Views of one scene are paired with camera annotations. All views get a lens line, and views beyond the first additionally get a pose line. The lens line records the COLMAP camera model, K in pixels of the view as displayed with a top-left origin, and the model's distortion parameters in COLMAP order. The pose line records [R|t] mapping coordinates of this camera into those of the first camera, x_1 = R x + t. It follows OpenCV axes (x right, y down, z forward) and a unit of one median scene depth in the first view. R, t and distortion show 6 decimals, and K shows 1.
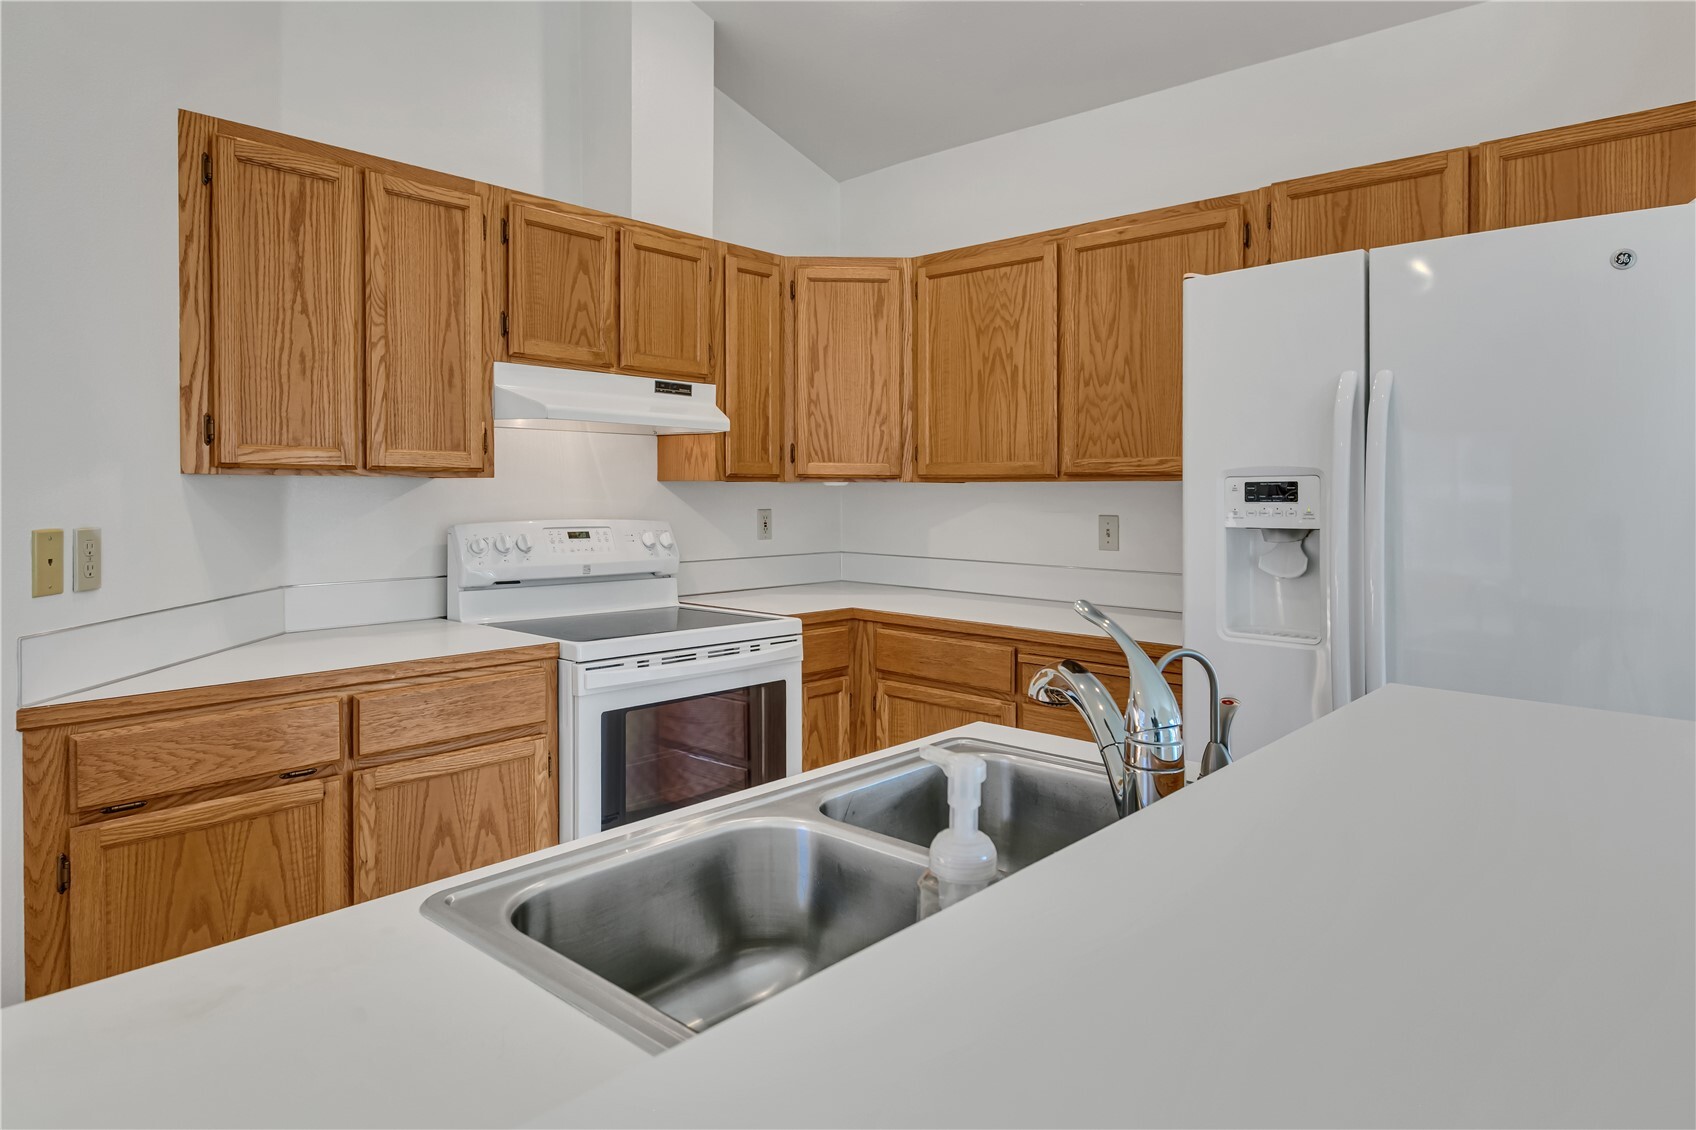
lens RADIAL K [[1012.5, 0, 844.0], [0, 1012.5, 499.7], [0, 0, 1]] dist [-0.000172, -0.000540]
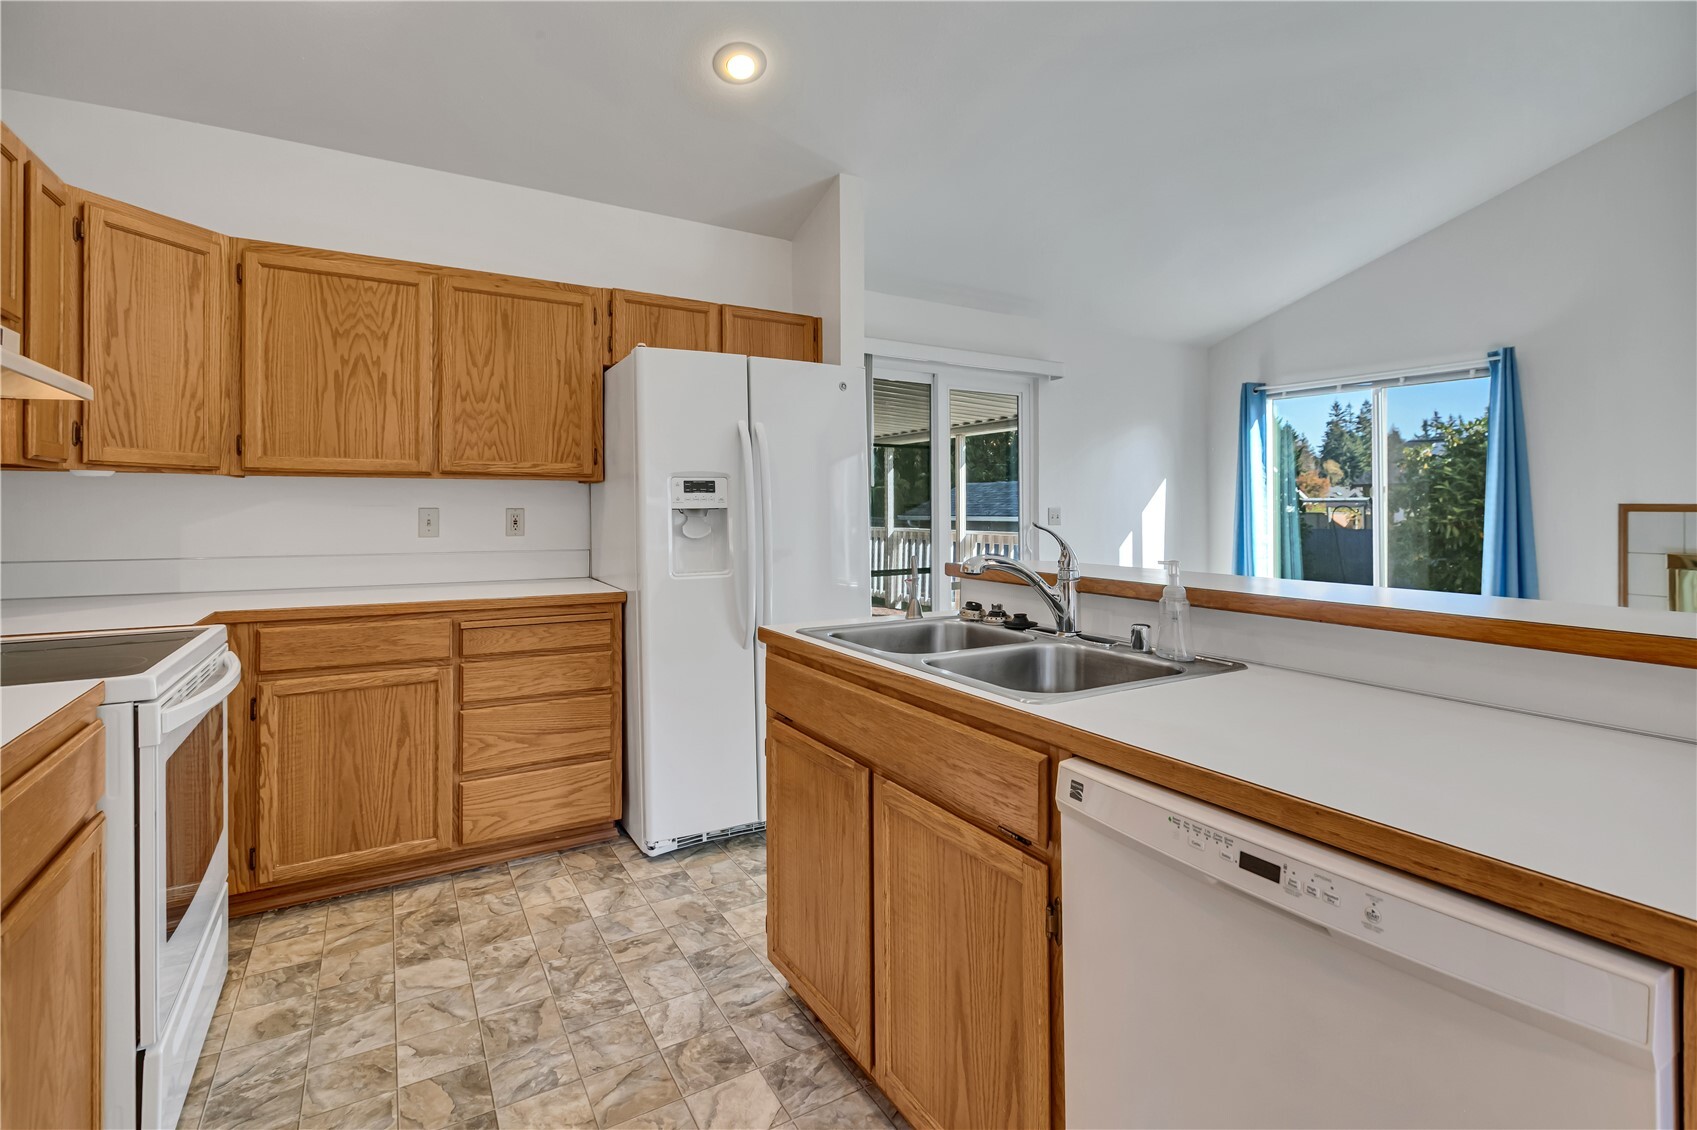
lens RADIAL K [[778.1, 0, 848.4], [0, 778.1, 499.6], [0, 0, 1]] dist [-0.000555, -0.000363]
pose [[0.289047, 0.002846, 0.957311, -0.529171], [0.007865, 0.999955, -0.005348, 0.016050], [-0.957283, 0.009075, 0.289012, 0.280833]]
